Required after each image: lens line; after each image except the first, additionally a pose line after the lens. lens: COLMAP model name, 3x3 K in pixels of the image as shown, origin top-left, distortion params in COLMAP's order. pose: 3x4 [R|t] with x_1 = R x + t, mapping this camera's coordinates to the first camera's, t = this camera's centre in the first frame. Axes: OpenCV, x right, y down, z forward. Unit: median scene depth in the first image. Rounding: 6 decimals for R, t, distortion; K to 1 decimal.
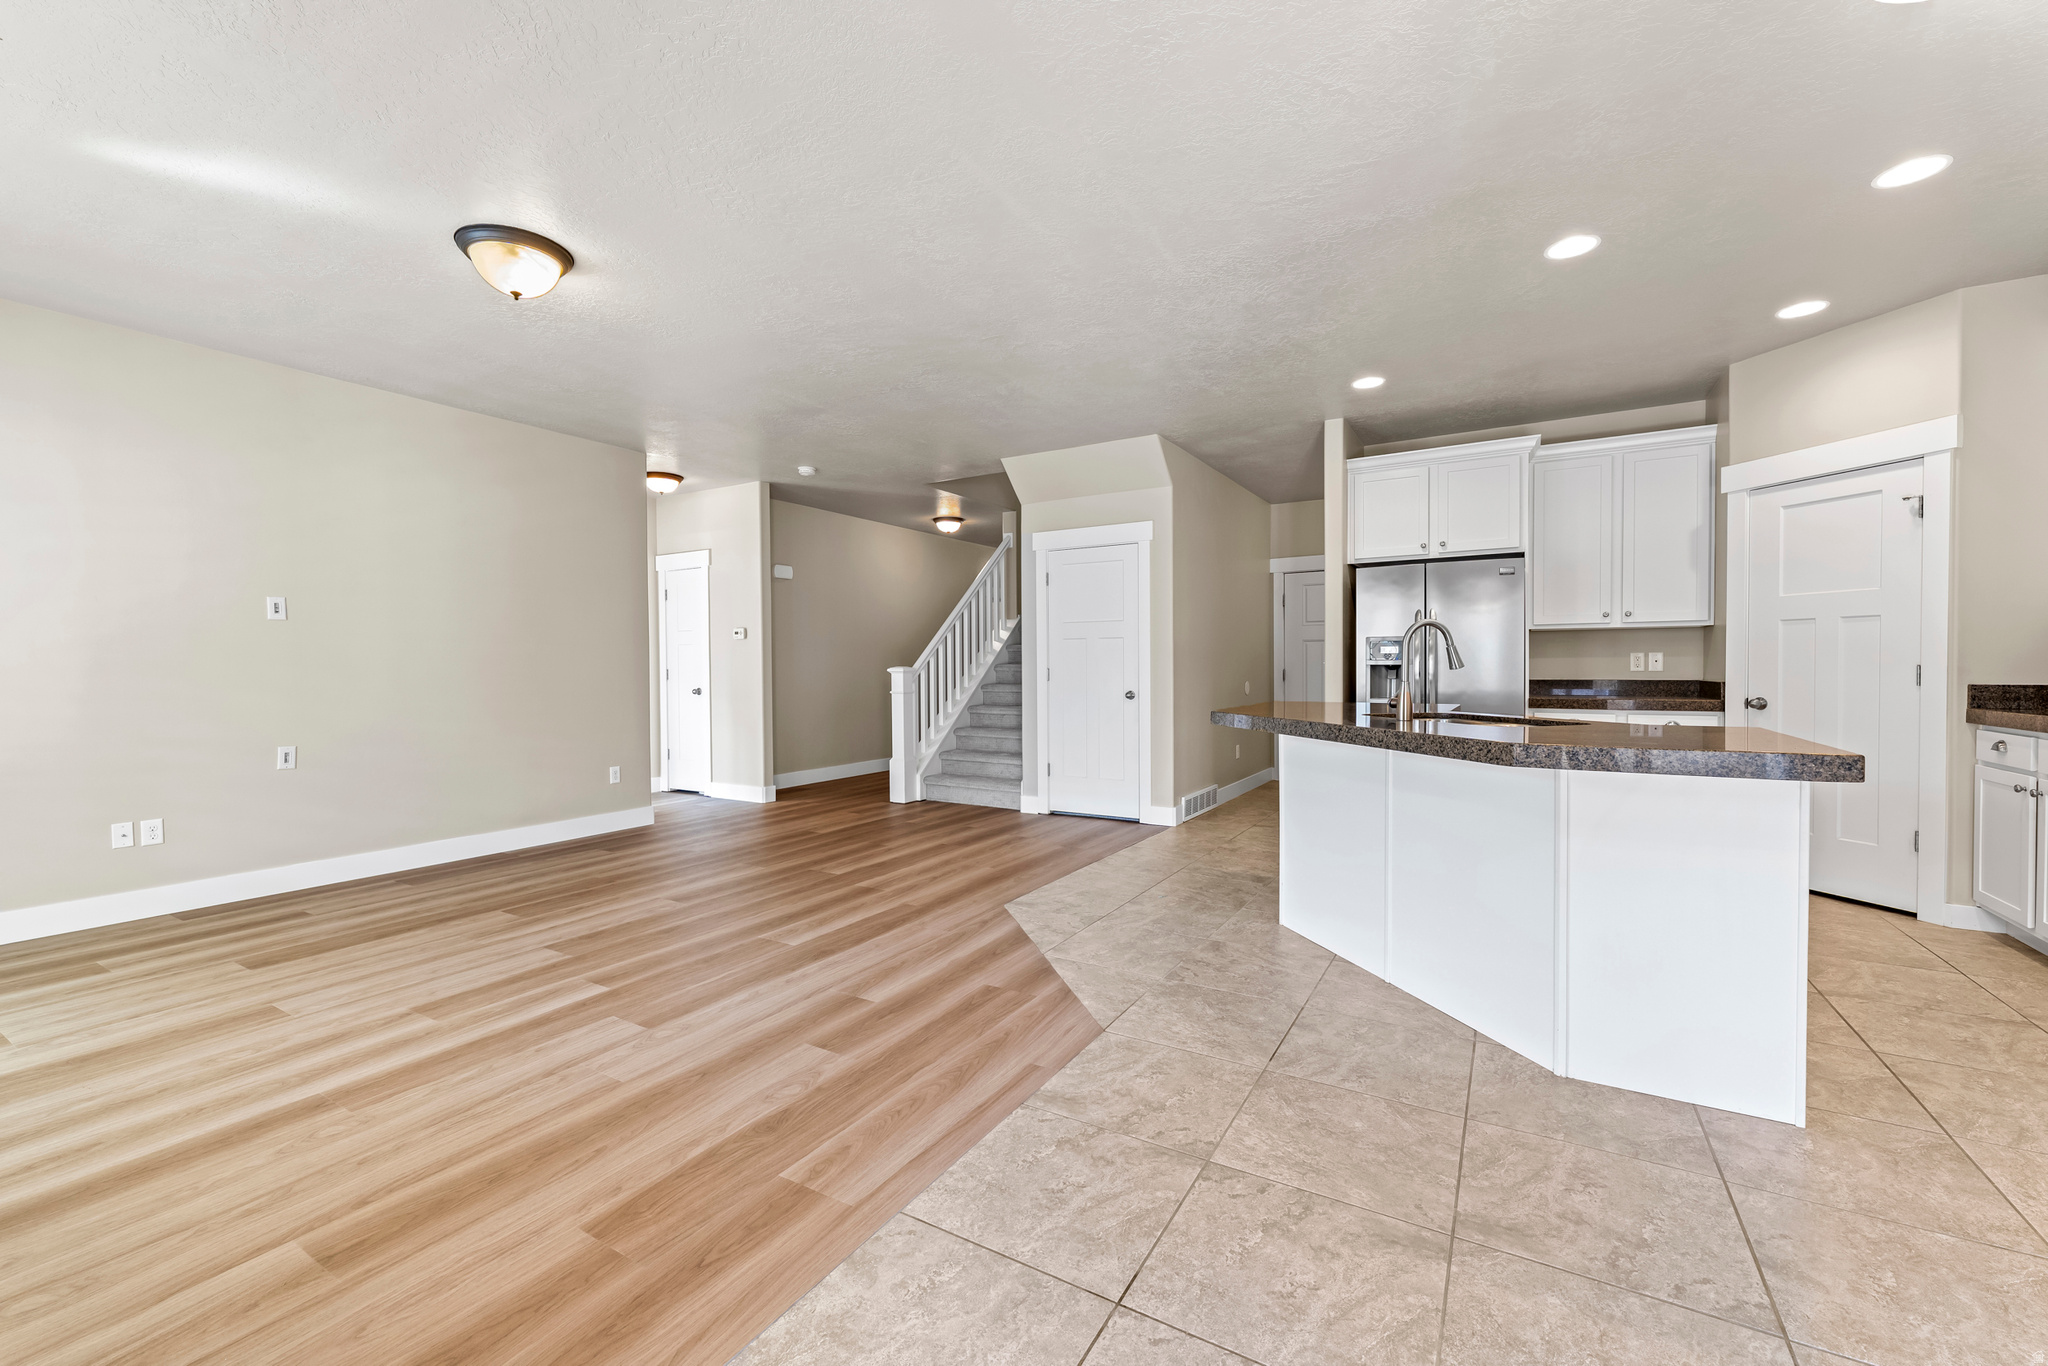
lens RADIAL K [[833.1, 0, 1021.9], [0, 833.1, 682.7], [0, 0, 1]] dist [0.000854, 0.000150]
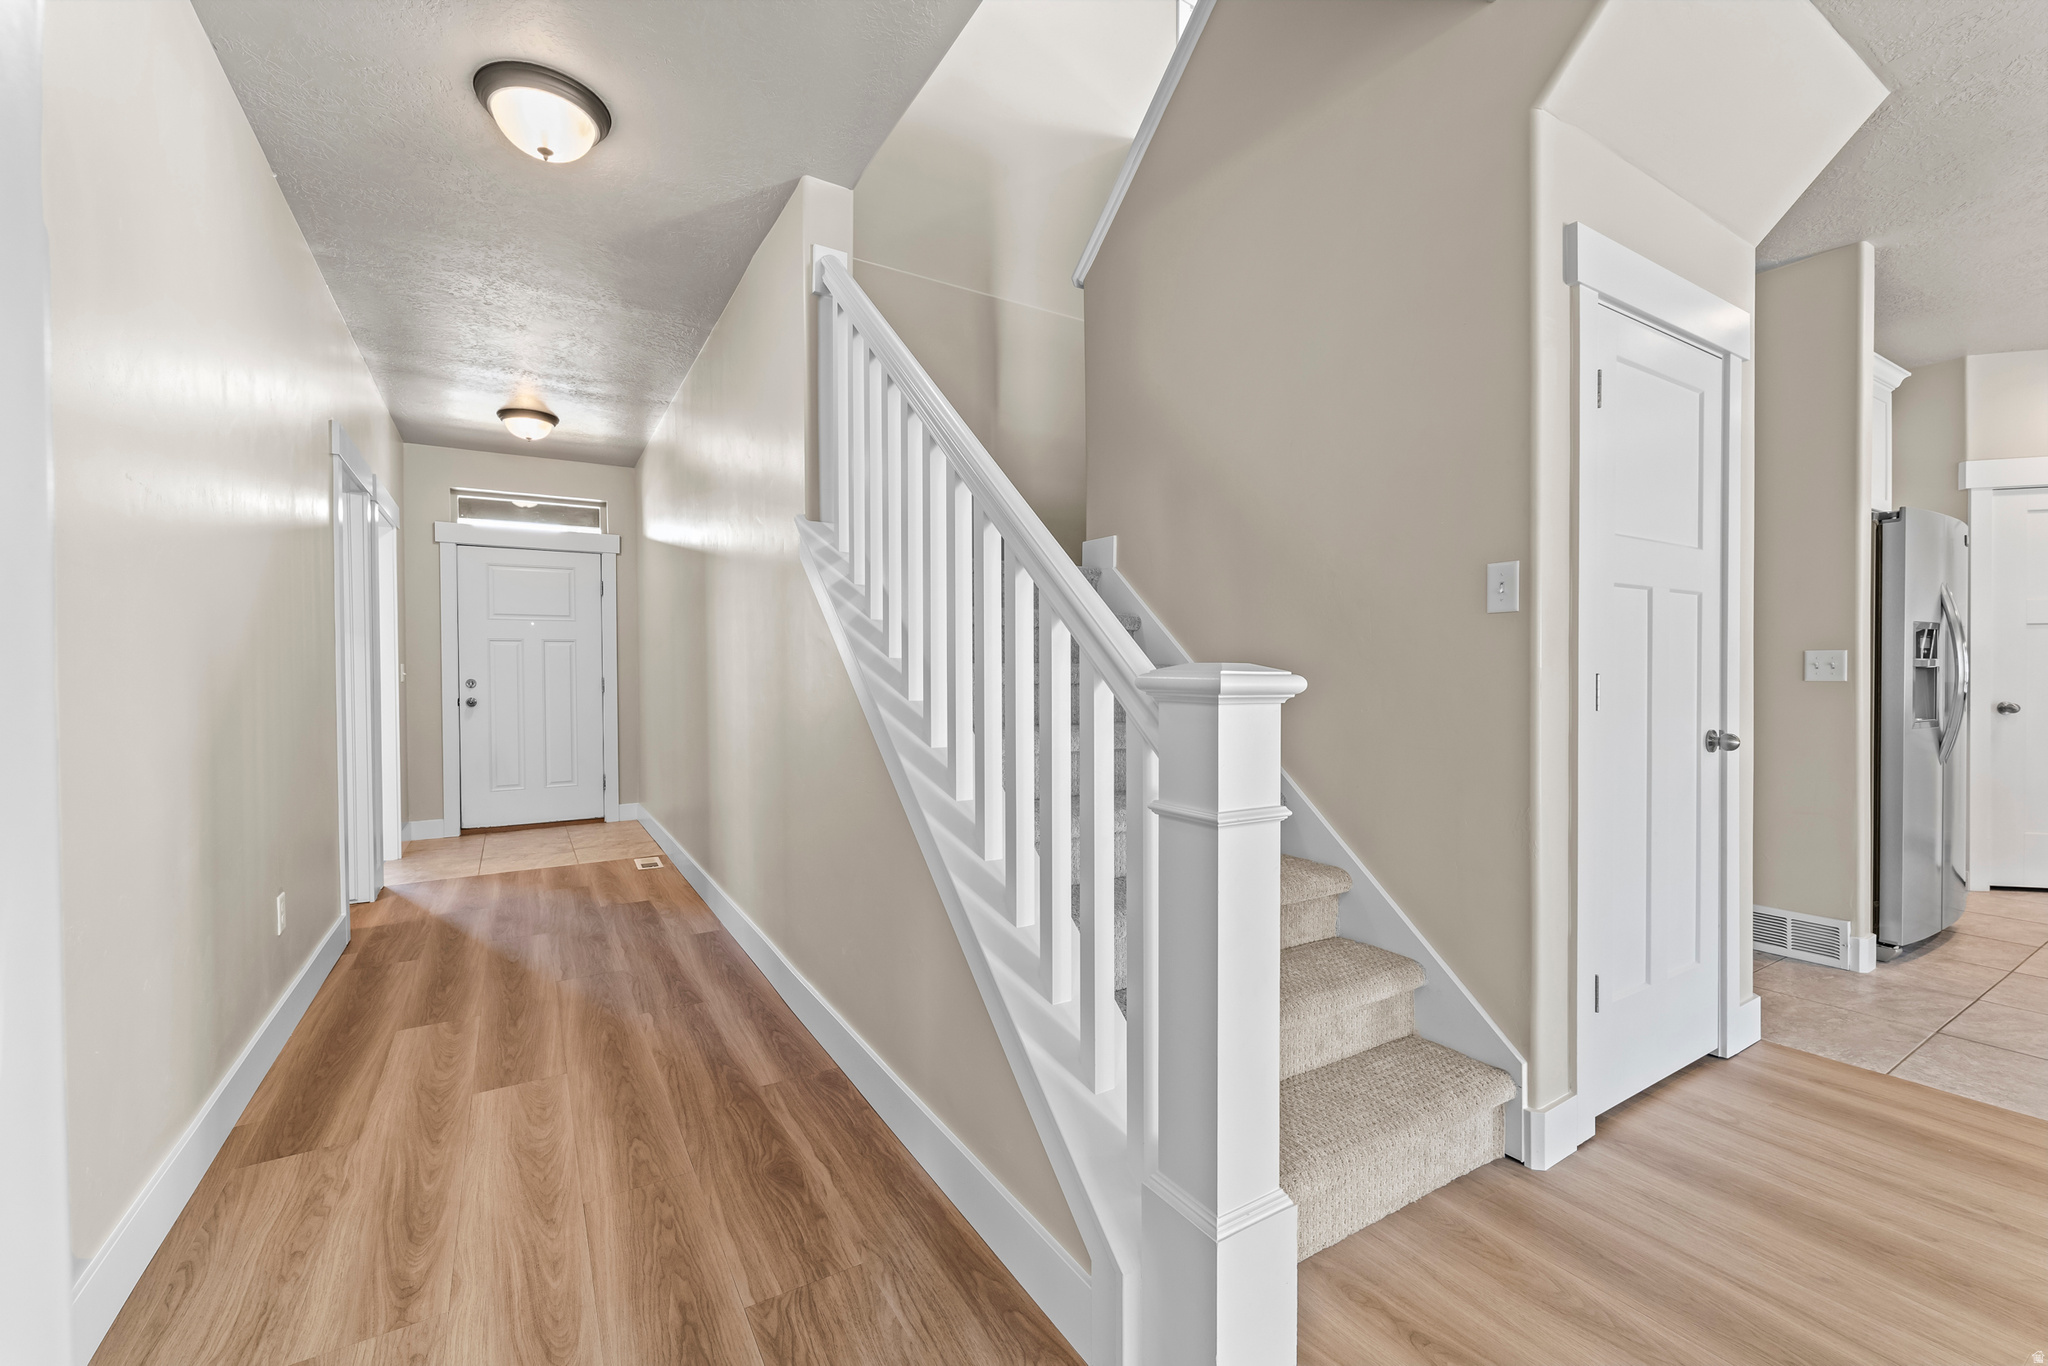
lens RADIAL K [[833.1, 0, 1021.3], [0, 833.1, 681.4], [0, 0, 1]] dist [0.000854, 0.000150]
pose [[0.465643, -0.007032, 0.884945, -0.508381], [0.020289, 0.999790, -0.002732, -0.025897], [-0.884740, 0.019227, 0.465688, 1.521206]]
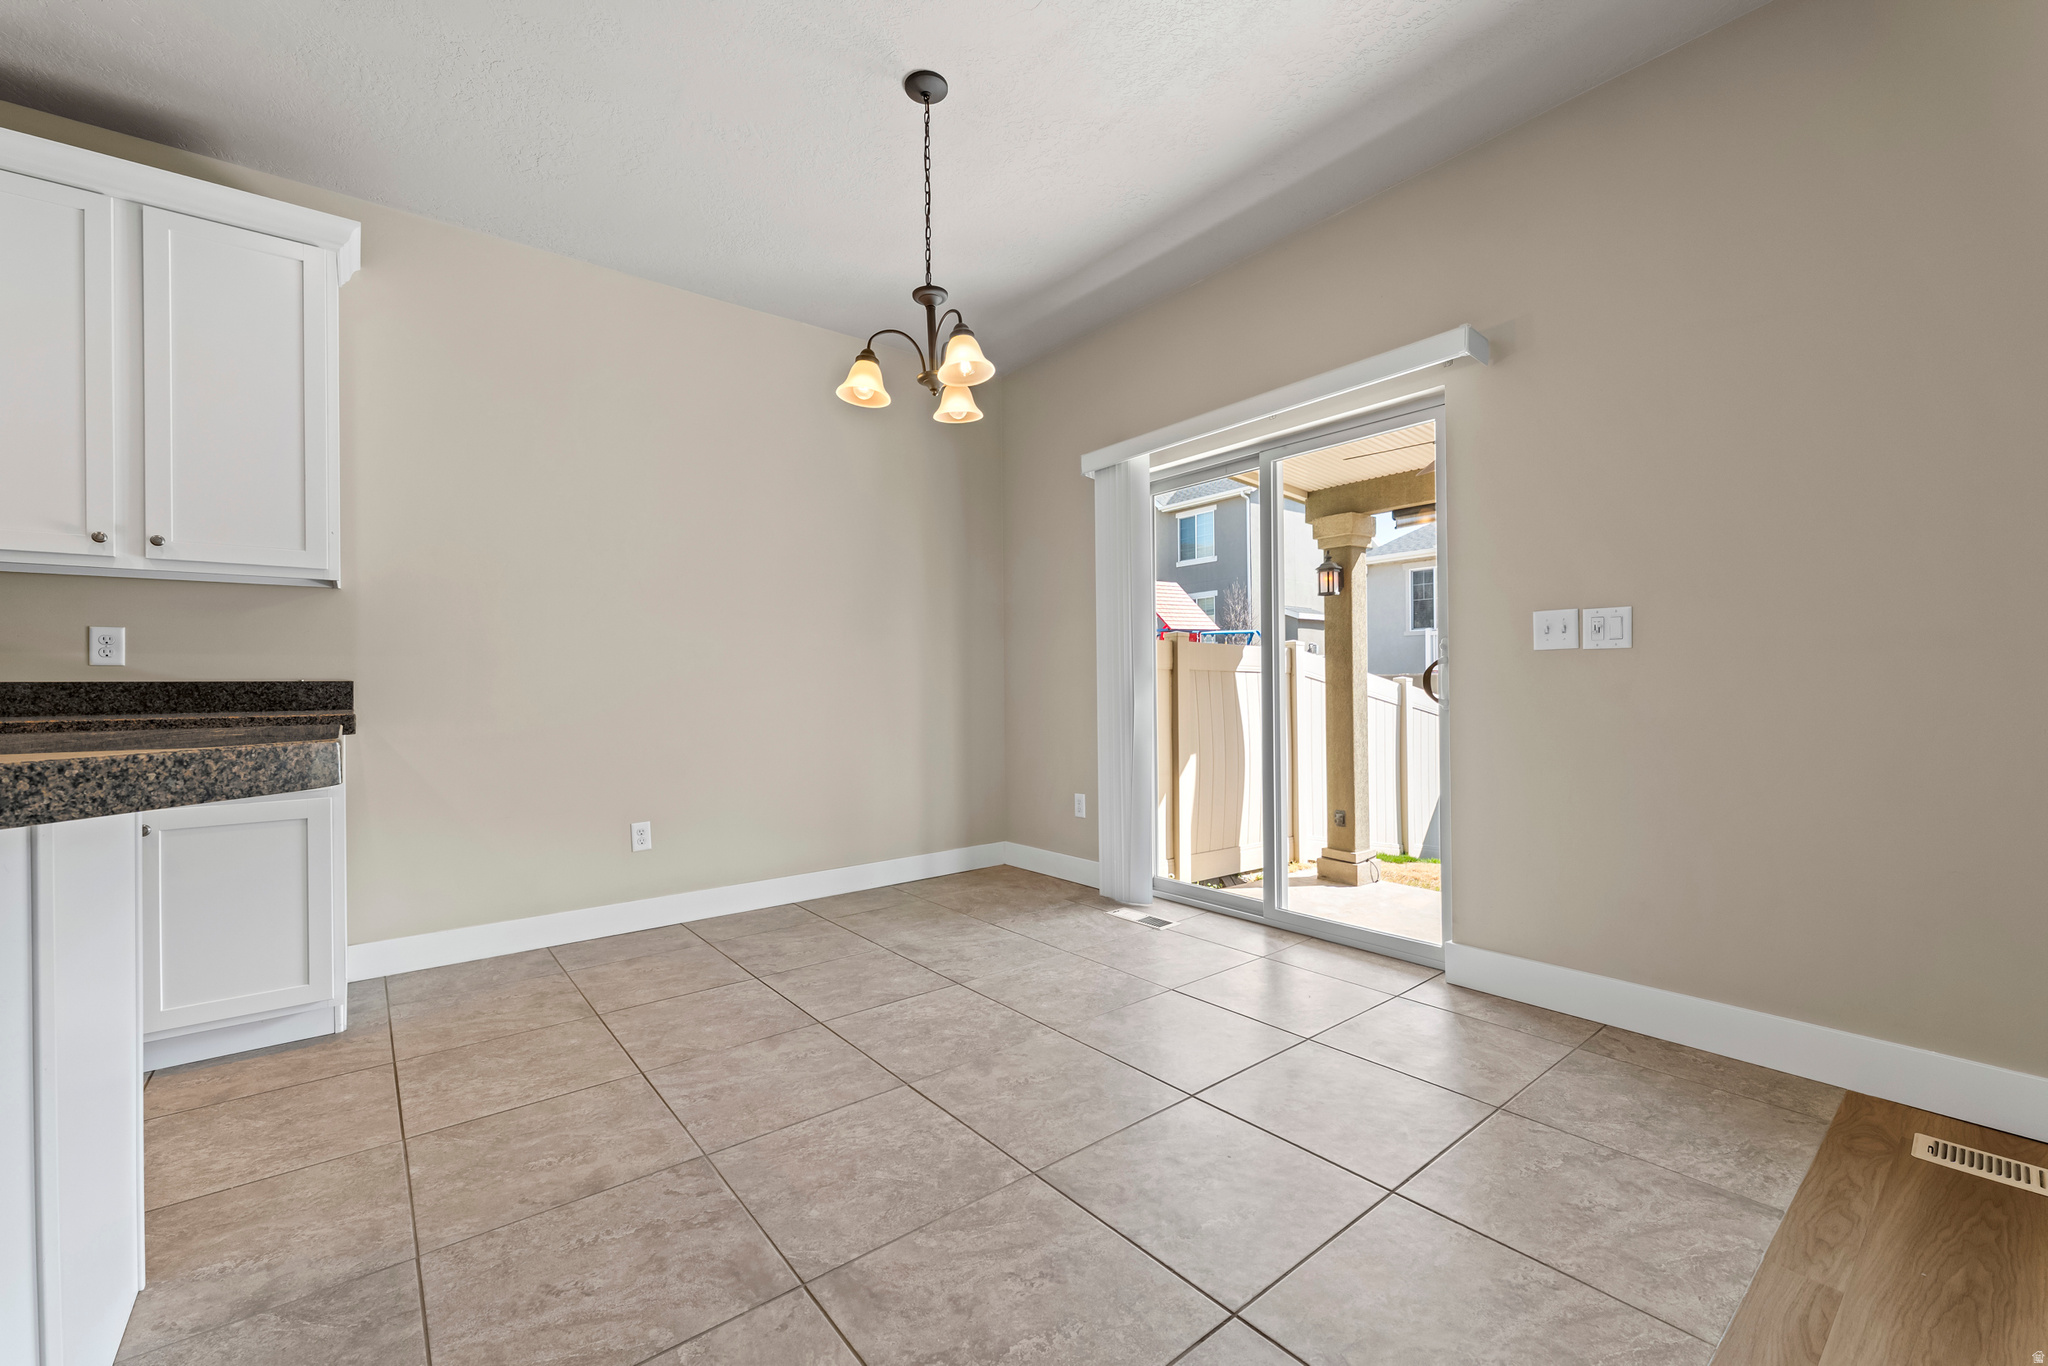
lens RADIAL K [[833.1, 0, 1018.7], [0, 833.1, 682.3], [0, 0, 1]] dist [0.000854, 0.000150]
pose [[-0.936429, 0.016759, 0.350456, 0.002613], [0.021971, 0.999699, 0.010903, 0.018846], [-0.350168, 0.017910, -0.936516, 0.639283]]
